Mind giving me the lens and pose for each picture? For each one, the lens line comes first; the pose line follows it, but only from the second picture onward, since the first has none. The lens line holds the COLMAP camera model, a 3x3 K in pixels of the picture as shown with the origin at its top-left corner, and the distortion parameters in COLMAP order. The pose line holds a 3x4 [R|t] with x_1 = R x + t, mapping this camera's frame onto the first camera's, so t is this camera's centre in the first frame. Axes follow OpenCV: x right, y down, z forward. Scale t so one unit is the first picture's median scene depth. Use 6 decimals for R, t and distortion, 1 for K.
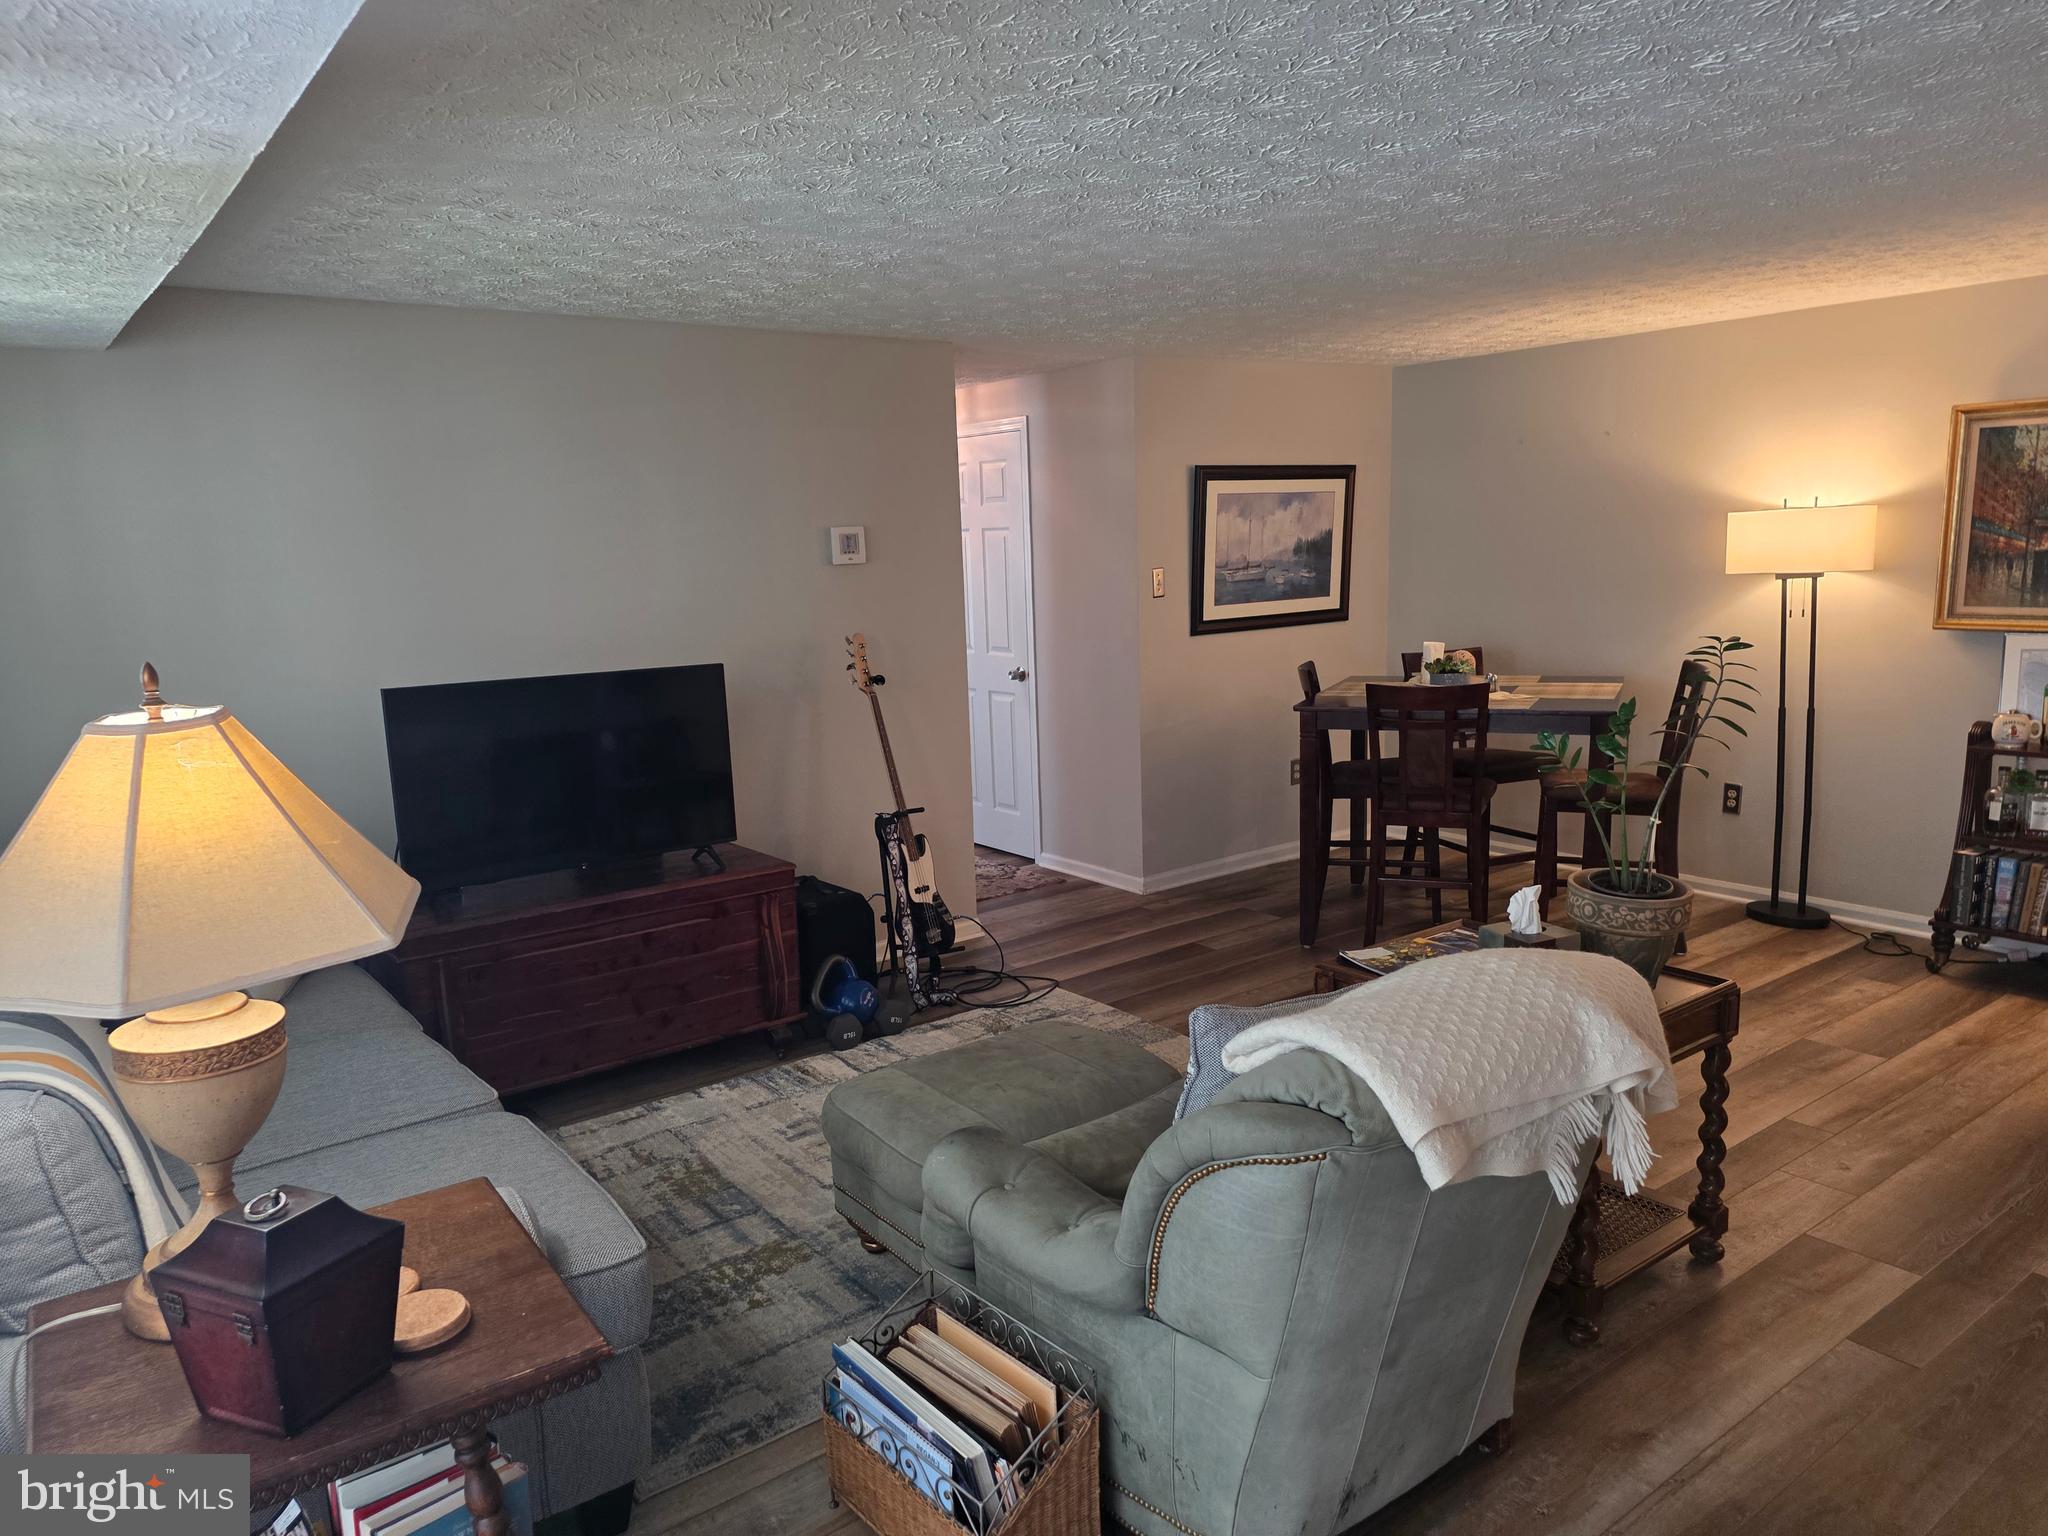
lens RADIAL K [[1353.2, 0, 1018.2], [0, 1353.2, 747.0], [0, 0, 1]] dist [0.105901, -0.072875]
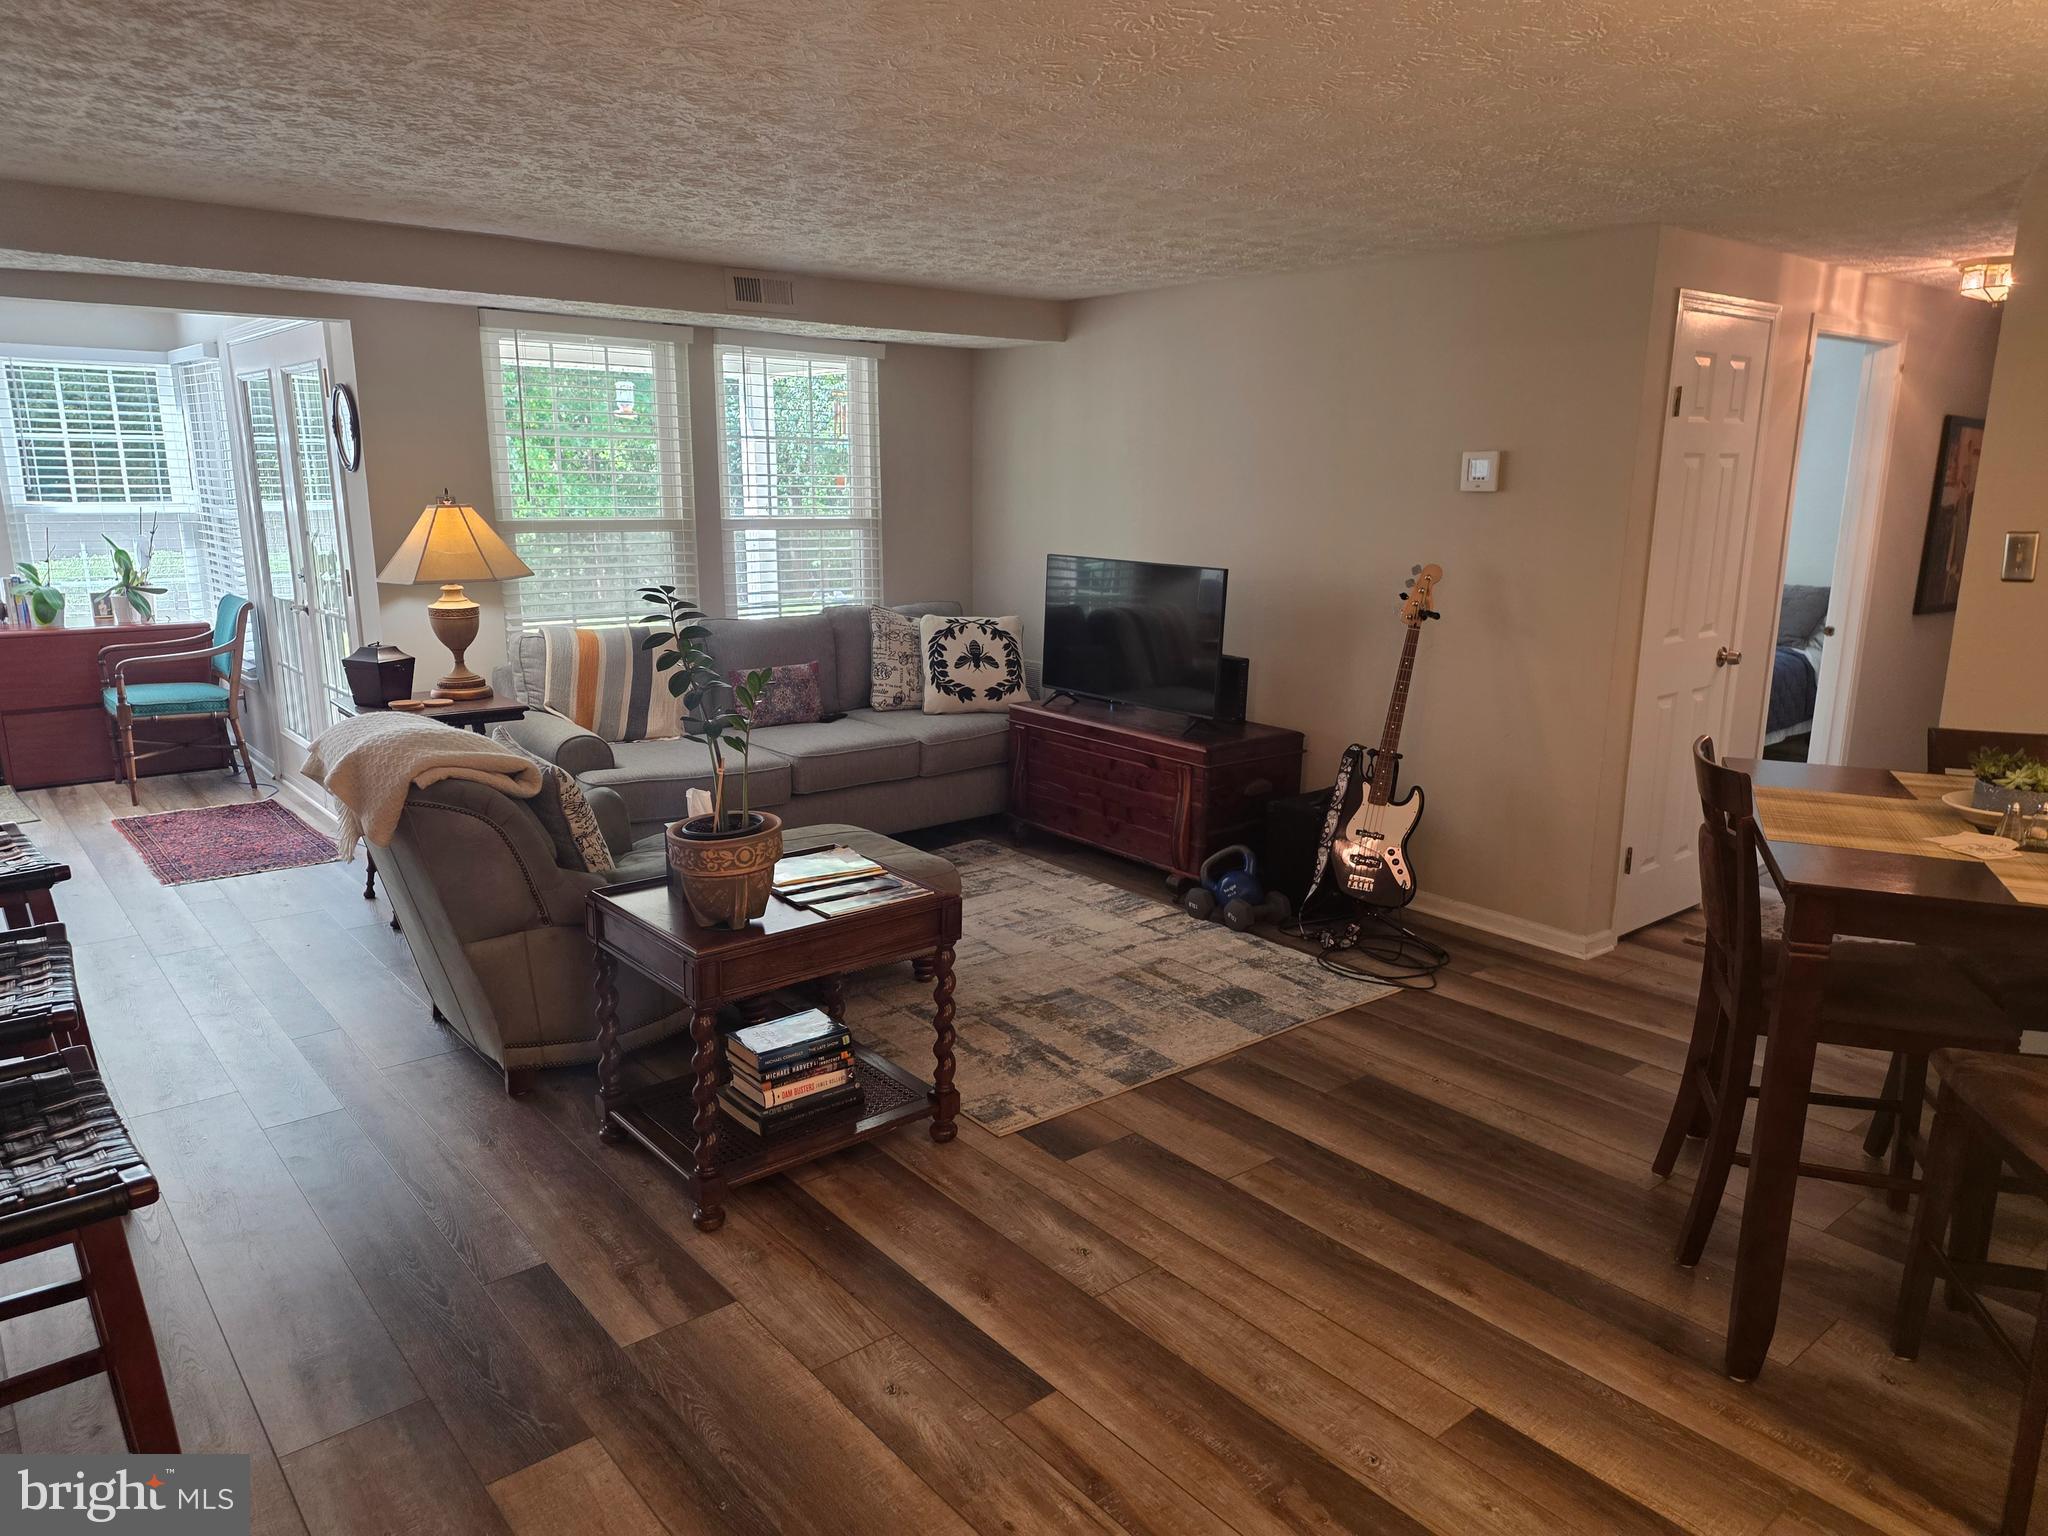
lens RADIAL K [[1353.2, 0, 1018.2], [0, 1353.2, 747.0], [0, 0, 1]] dist [0.105901, -0.072875]
pose [[0.046240, 0.230302, -0.972020, 0.942955], [-0.164078, 0.961596, 0.220027, -0.140658], [0.985363, 0.149314, 0.082251, 0.748763]]
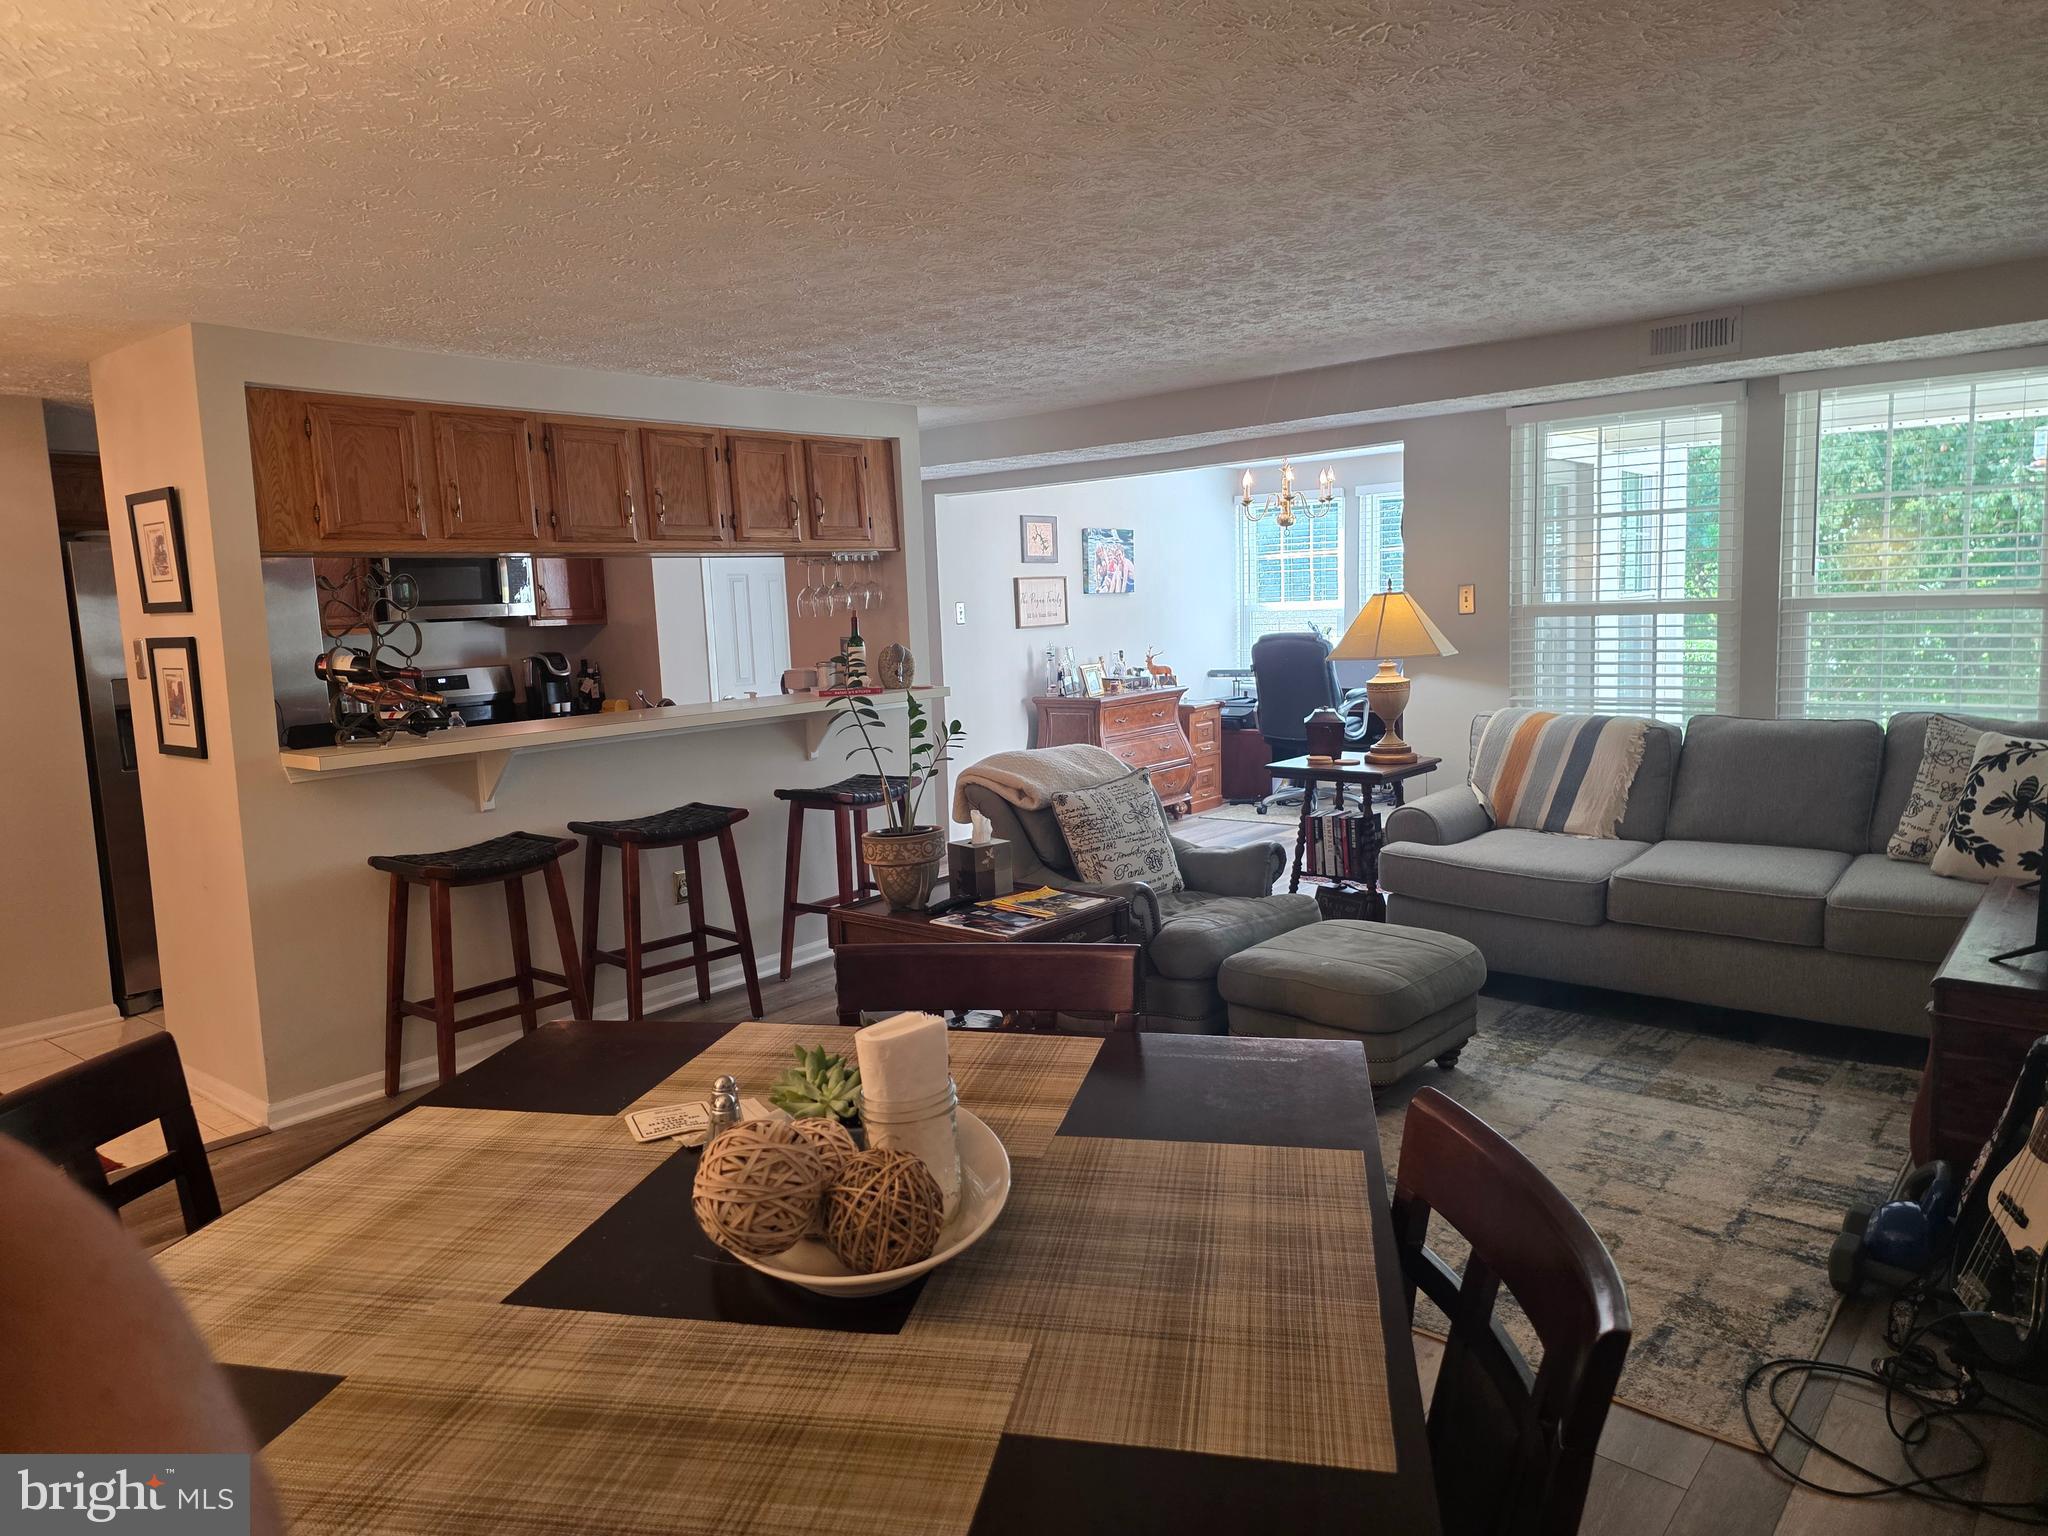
lens RADIAL K [[1353.2, 0, 1018.2], [0, 1353.2, 747.0], [0, 0, 1]] dist [0.105901, -0.072875]
pose [[-0.972251, 0.097257, -0.212763, 0.402819], [0.038216, 0.963296, 0.265706, -0.220764], [0.230796, 0.250202, -0.940283, 1.509196]]
